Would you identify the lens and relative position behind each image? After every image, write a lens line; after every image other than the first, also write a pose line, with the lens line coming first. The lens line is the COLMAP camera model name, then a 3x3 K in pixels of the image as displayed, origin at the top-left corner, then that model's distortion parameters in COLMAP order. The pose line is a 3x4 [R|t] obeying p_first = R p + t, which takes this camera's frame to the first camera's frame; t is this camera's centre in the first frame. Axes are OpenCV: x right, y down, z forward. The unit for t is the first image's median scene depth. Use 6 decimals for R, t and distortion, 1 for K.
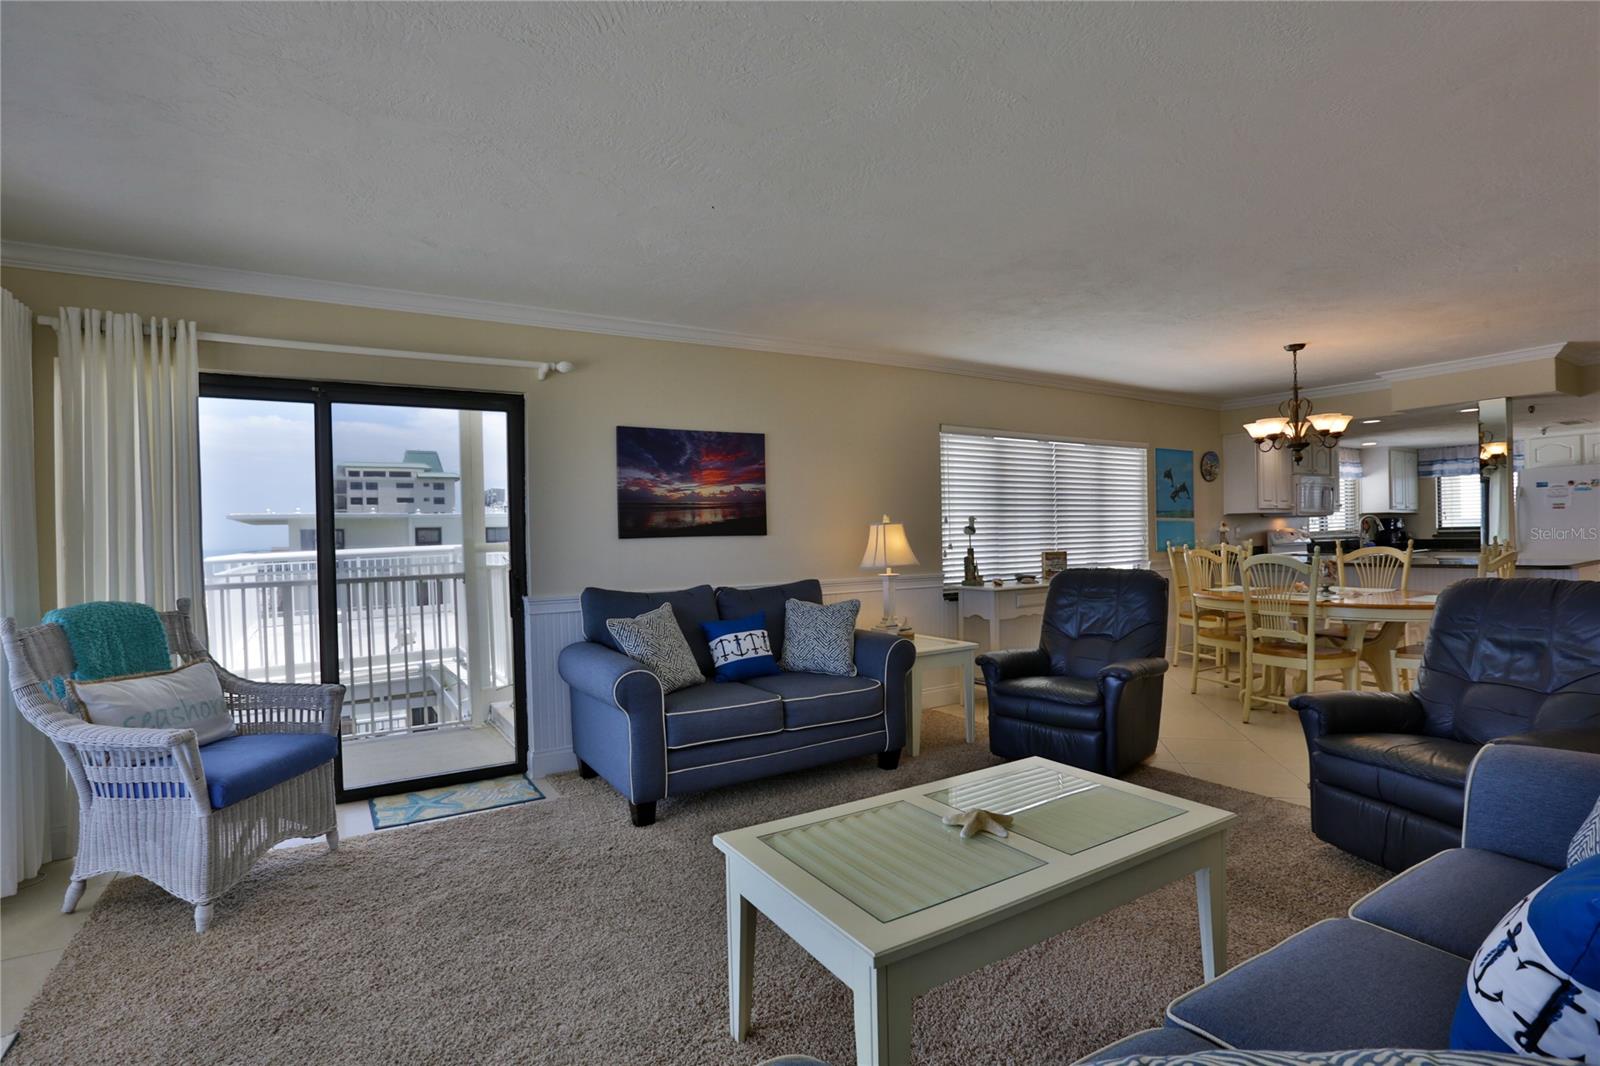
lens RADIAL K [[771.8, 0, 790.2], [0, 771.8, 529.3], [0, 0, 1]] dist [-0.058815, 0.016690]
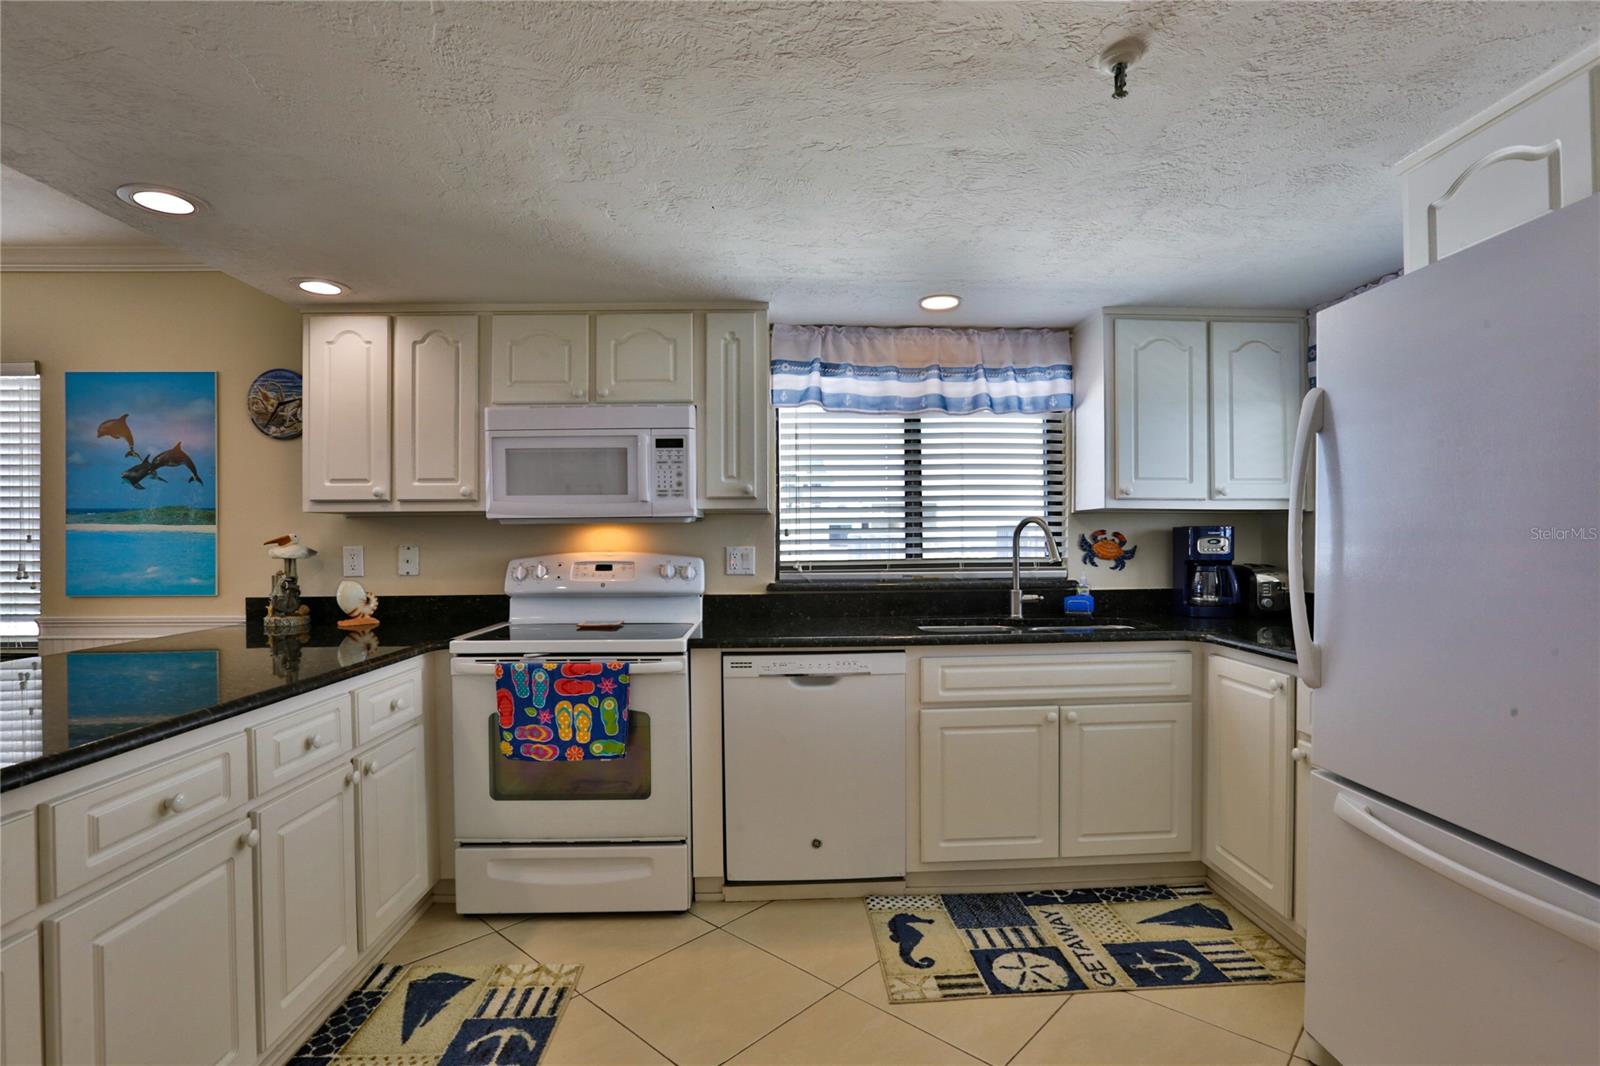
lens RADIAL K [[771.8, 0, 812.5], [0, 771.8, 535.2], [0, 0, 1]] dist [-0.058815, 0.016690]
pose [[0.879452, 0.005176, -0.475959, 1.491547], [-0.008058, 0.999959, -0.004014, -0.013920], [0.475919, 0.007365, 0.879458, 1.124325]]
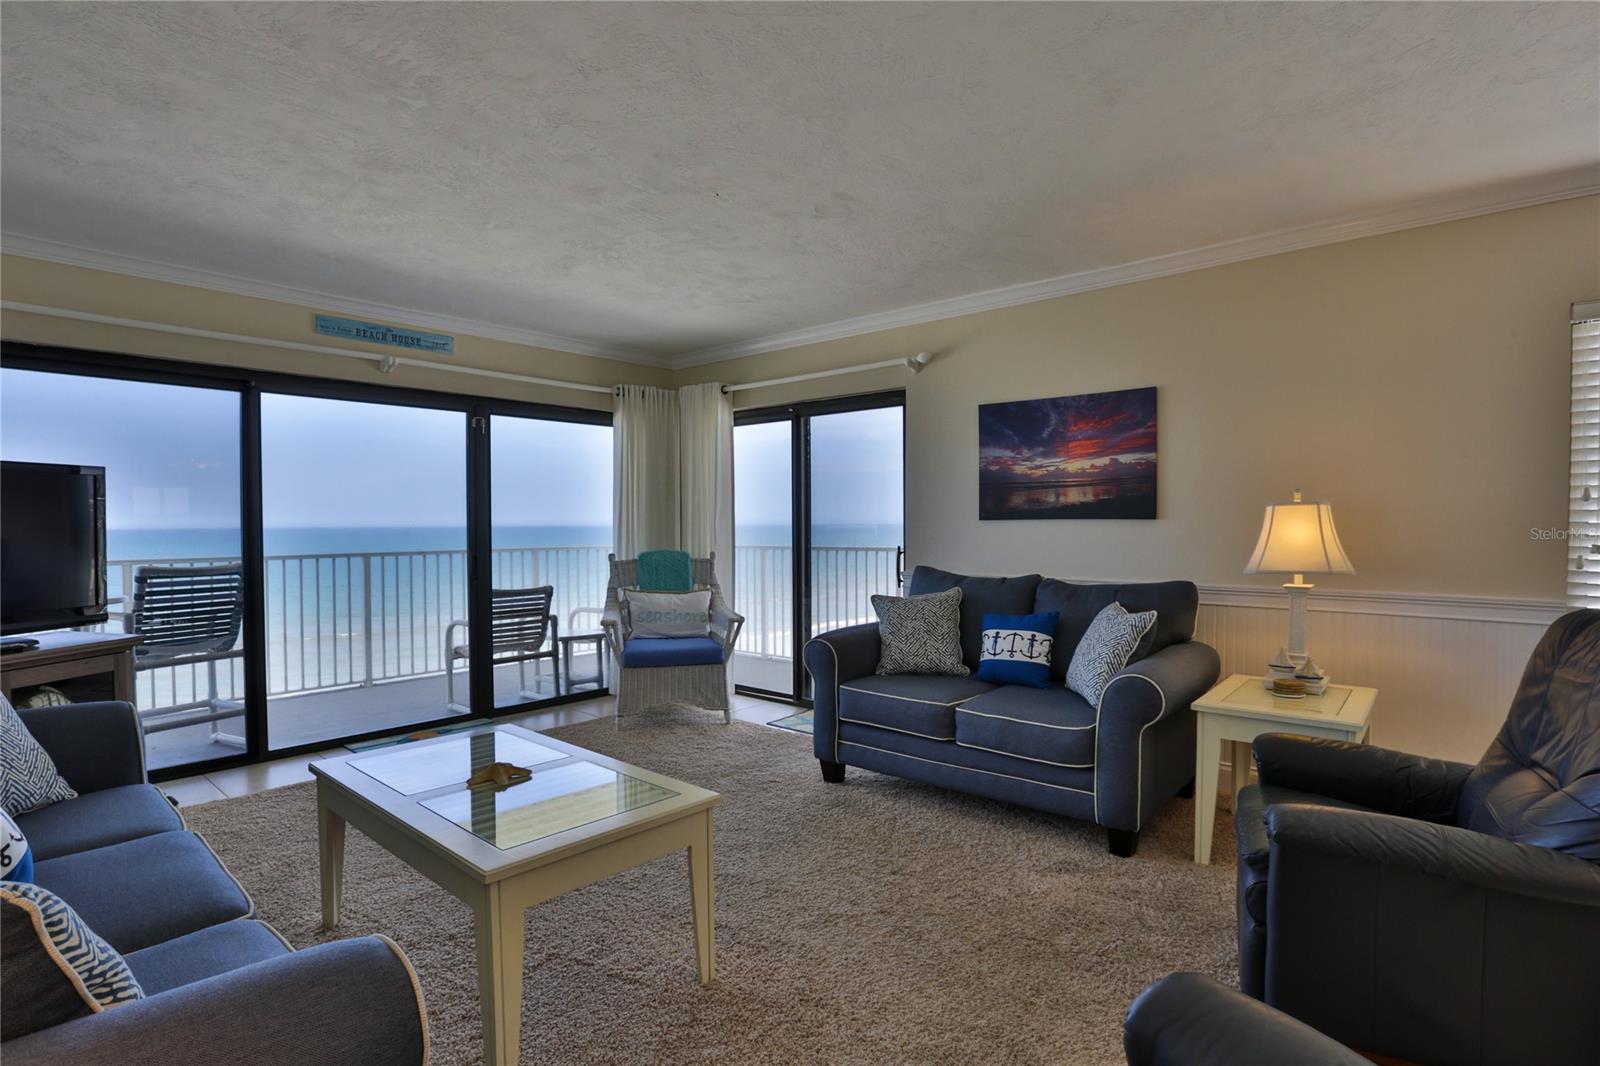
lens RADIAL K [[771.8, 0, 805.6], [0, 771.8, 529.4], [0, 0, 1]] dist [-0.058815, 0.016690]
pose [[0.322313, 0.024546, -0.946315, 0.607900], [-0.006621, 0.999698, 0.023676, 0.002305], [0.946610, -0.001365, 0.322378, 0.454772]]
